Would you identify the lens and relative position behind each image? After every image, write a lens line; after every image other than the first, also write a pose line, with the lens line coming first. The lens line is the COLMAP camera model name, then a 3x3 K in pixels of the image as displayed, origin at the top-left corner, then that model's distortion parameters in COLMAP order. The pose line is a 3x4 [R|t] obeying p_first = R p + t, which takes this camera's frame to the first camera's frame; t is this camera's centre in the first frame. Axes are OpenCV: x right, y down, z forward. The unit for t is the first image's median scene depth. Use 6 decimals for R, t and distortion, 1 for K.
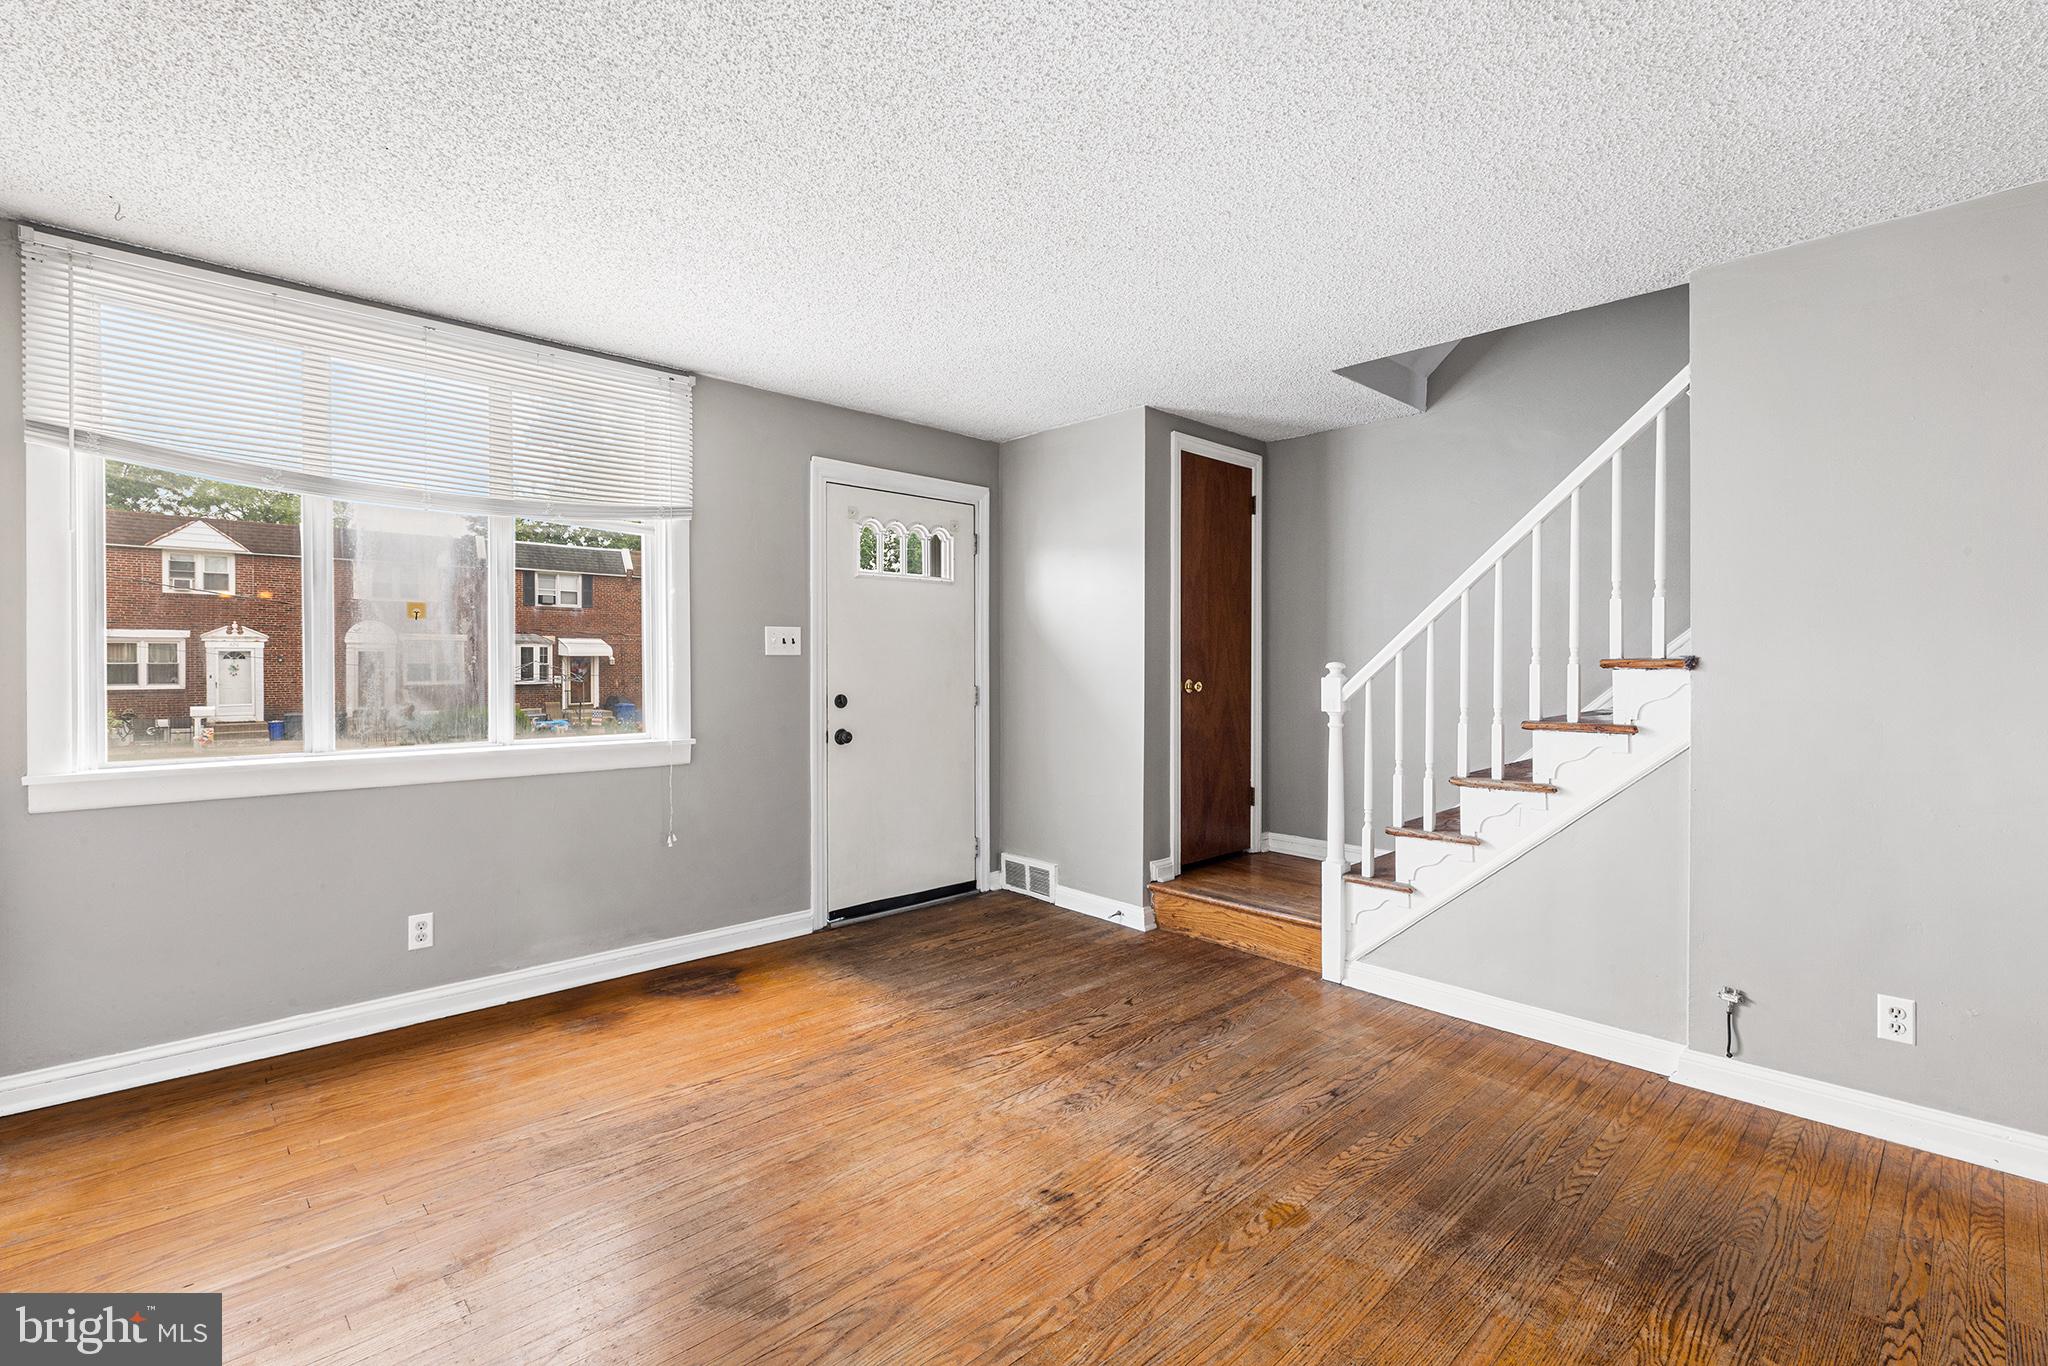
lens RADIAL K [[927.7, 0, 1031.0], [0, 927.7, 671.0], [0, 0, 1]] dist [0.001780, 0.000872]
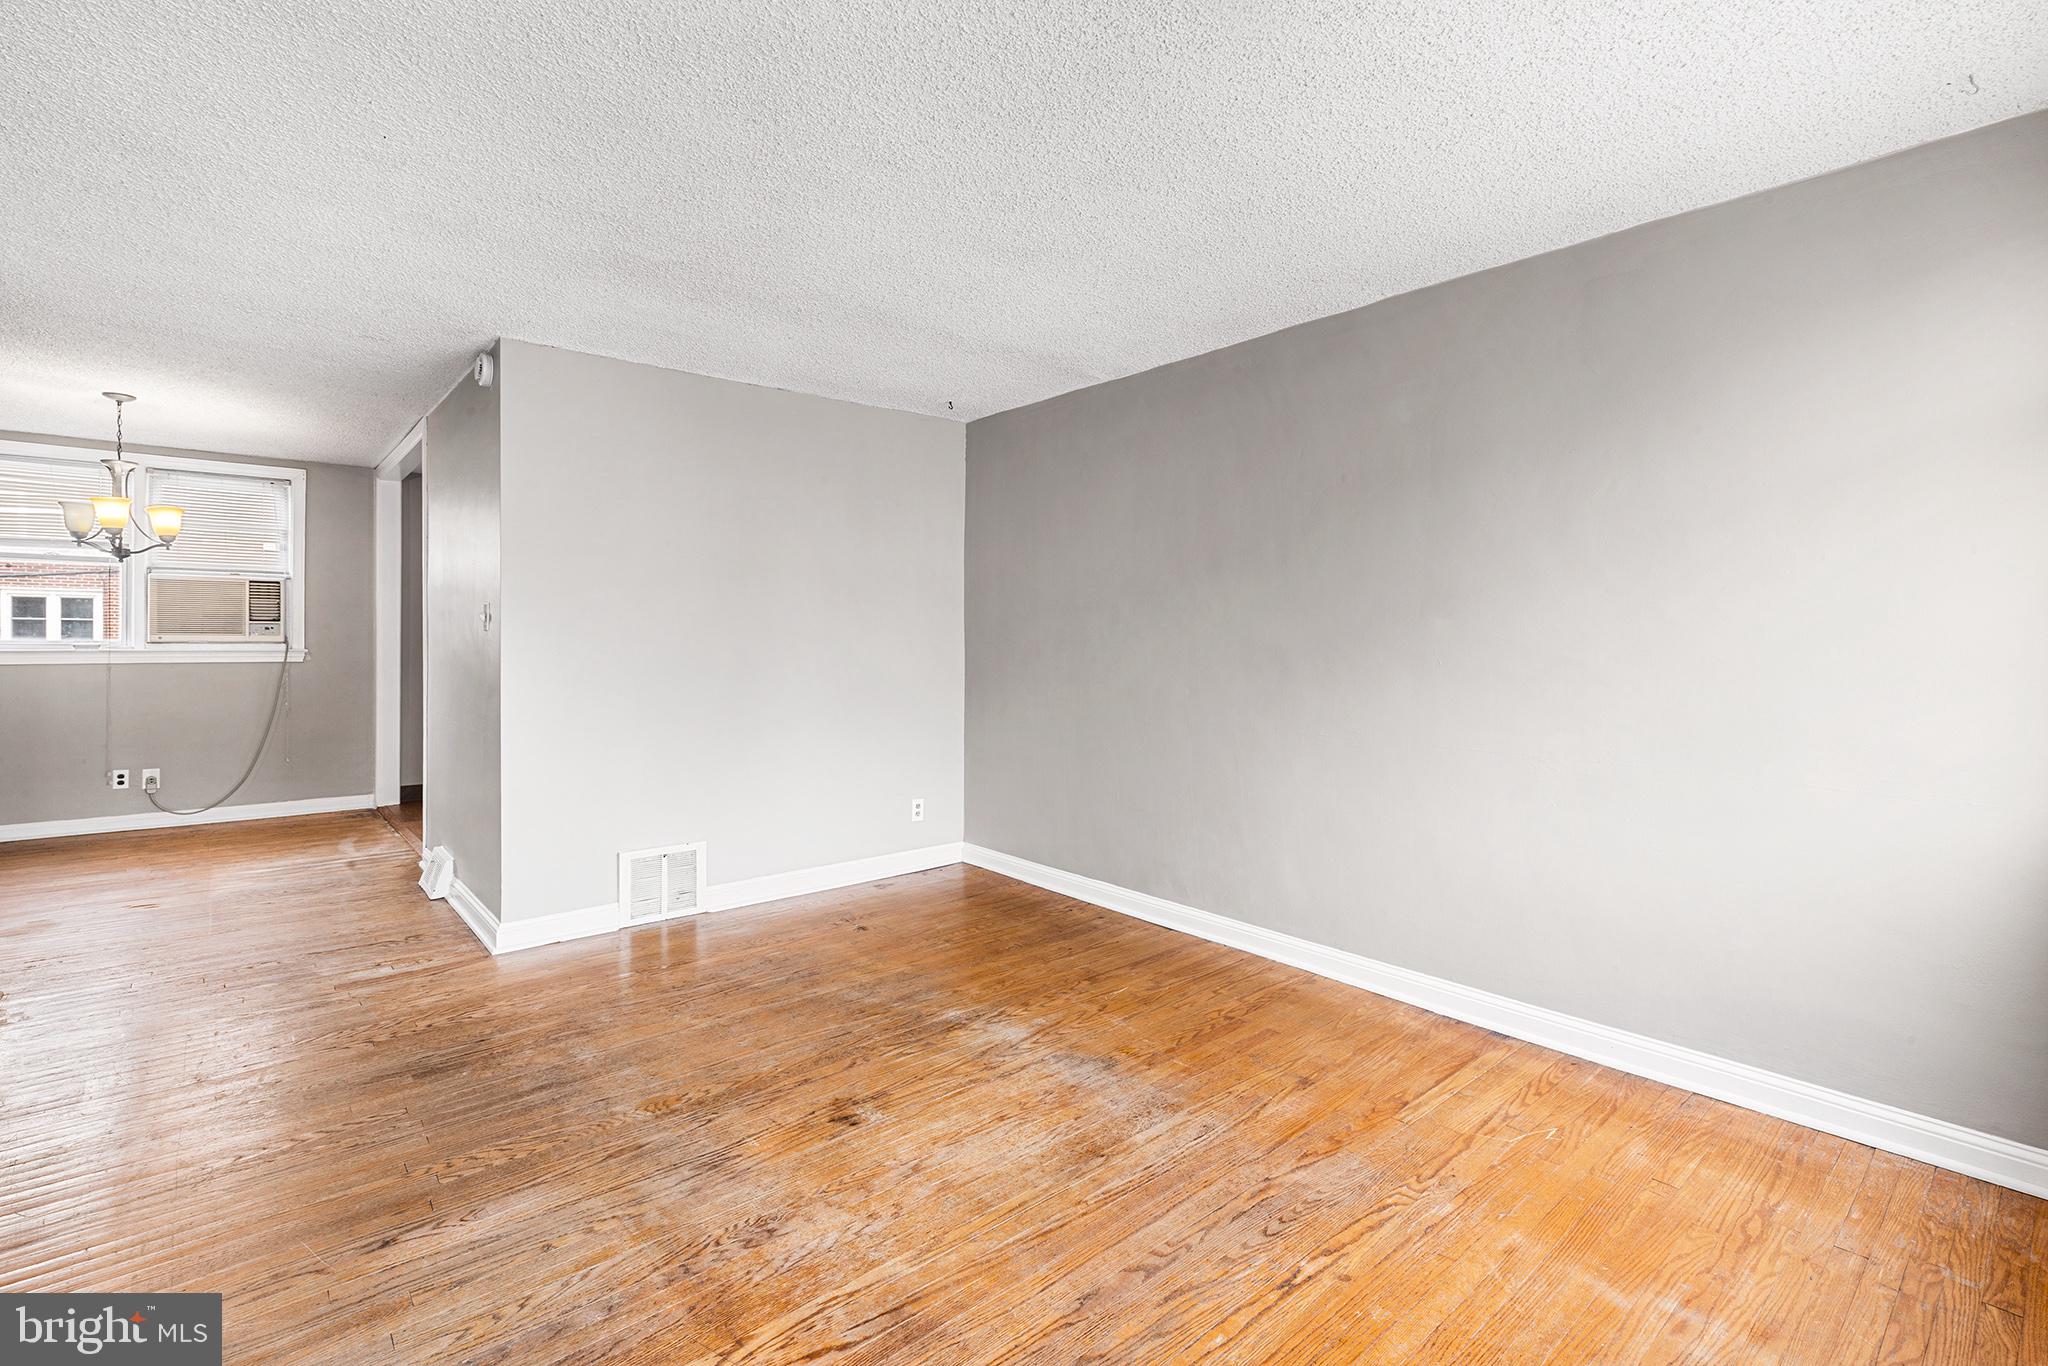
lens RADIAL K [[927.7, 0, 1007.8], [0, 927.7, 642.1], [0, 0, 1]] dist [0.001780, 0.000872]
pose [[-0.997523, -0.006921, 0.069998, -0.161198], [-0.006062, 0.999904, 0.012468, -0.011623], [-0.070077, 0.012013, -0.997469, 1.404612]]
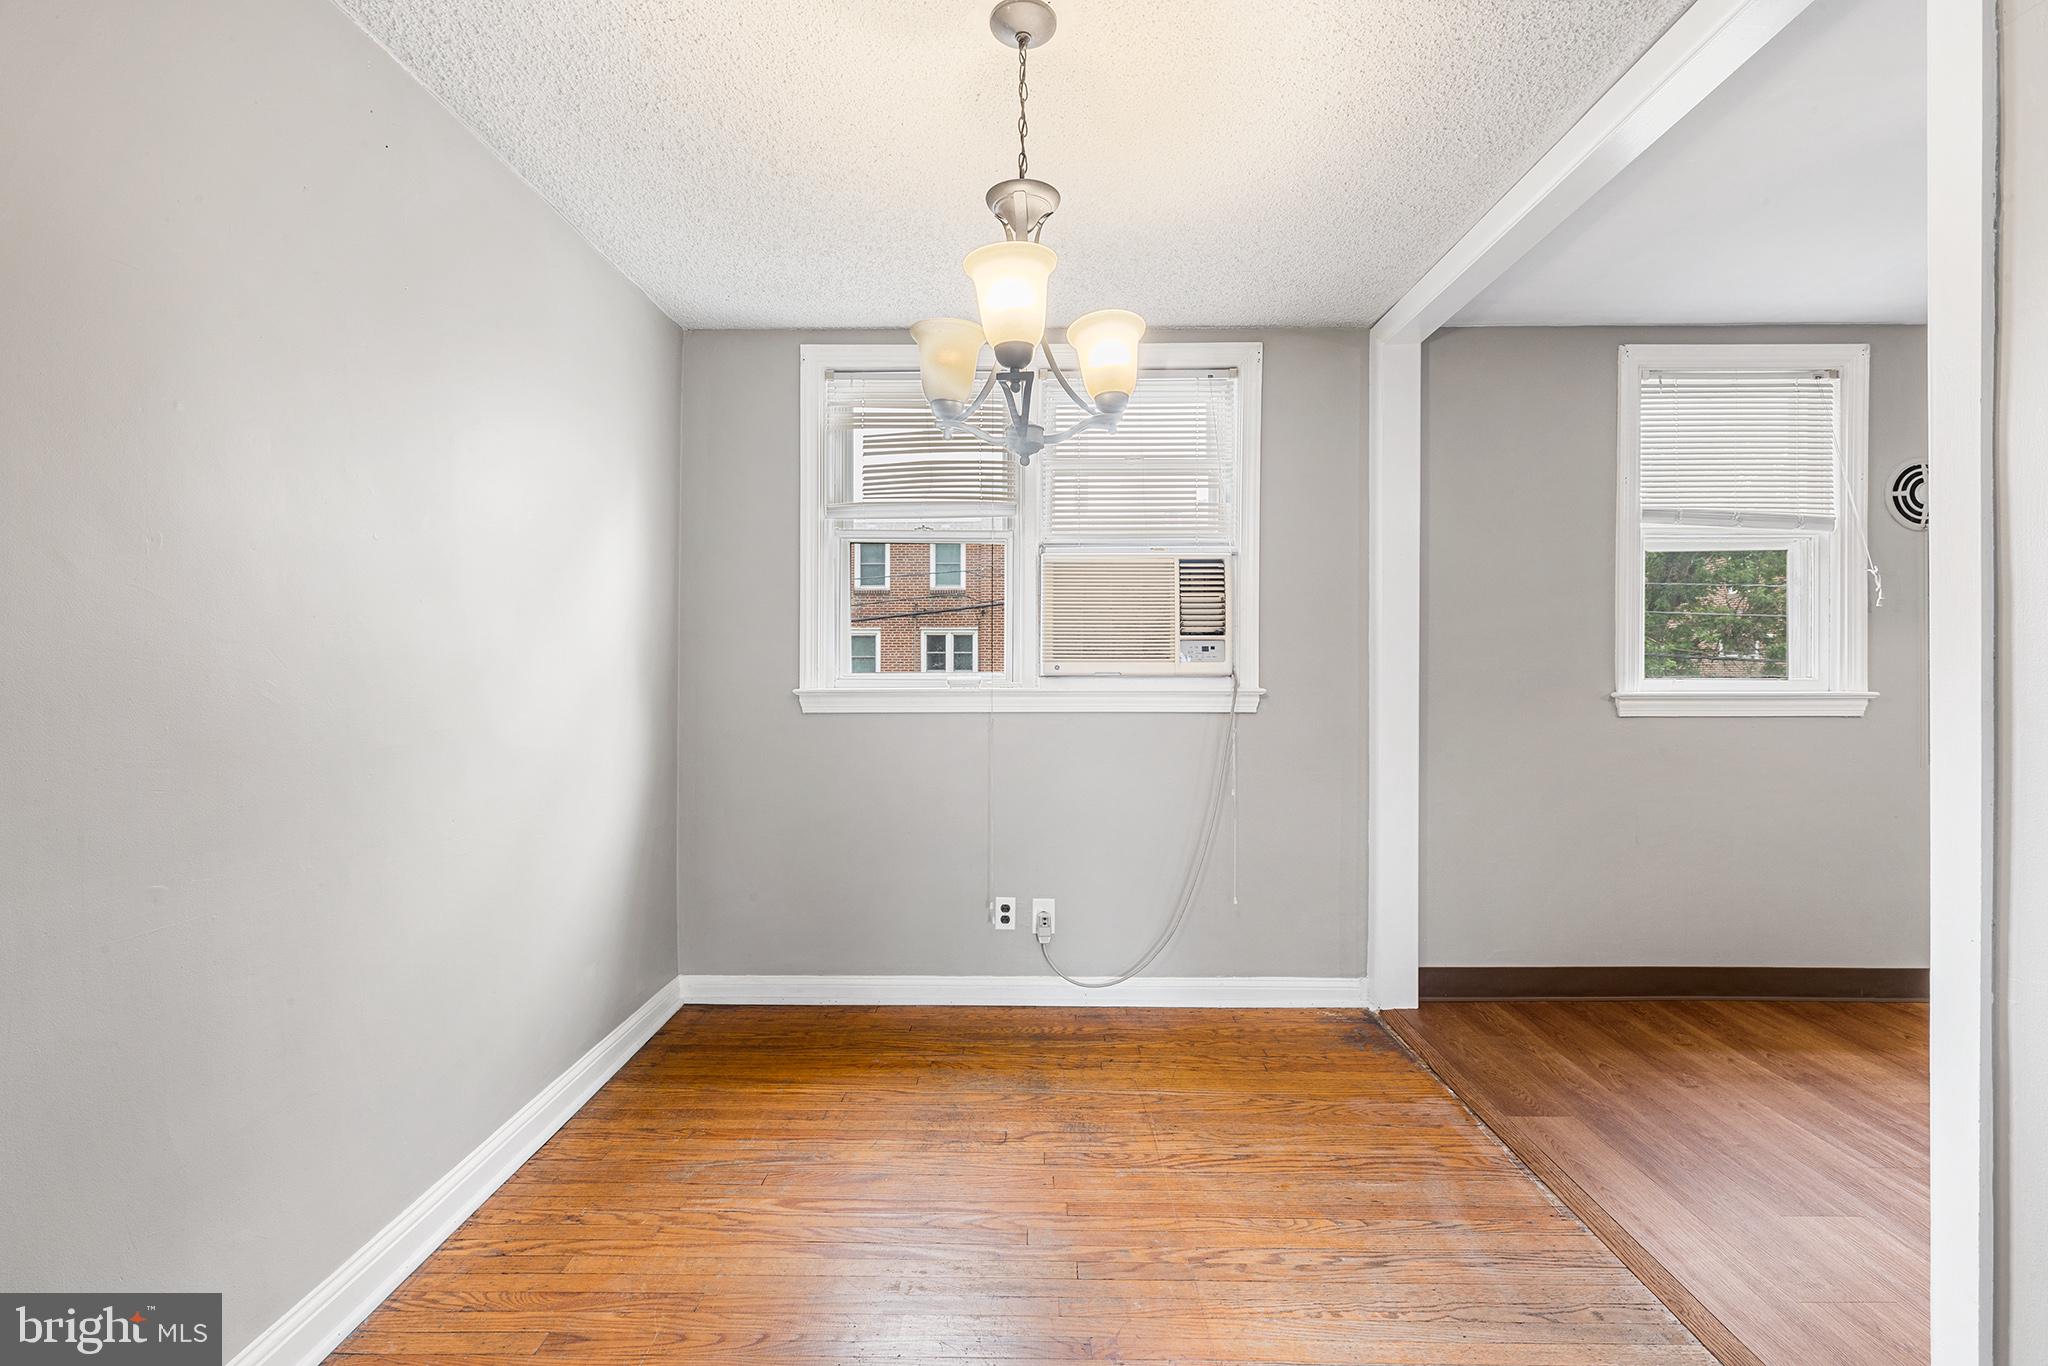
lens RADIAL K [[927.7, 0, 1026.2], [0, 927.7, 655.9], [0, 0, 1]] dist [0.001780, 0.000872]
pose [[-0.704186, 0.003565, 0.710007, 0.934330], [0.002613, 0.999994, -0.002428, 0.002699], [-0.710011, 0.000145, -0.704191, 0.434752]]
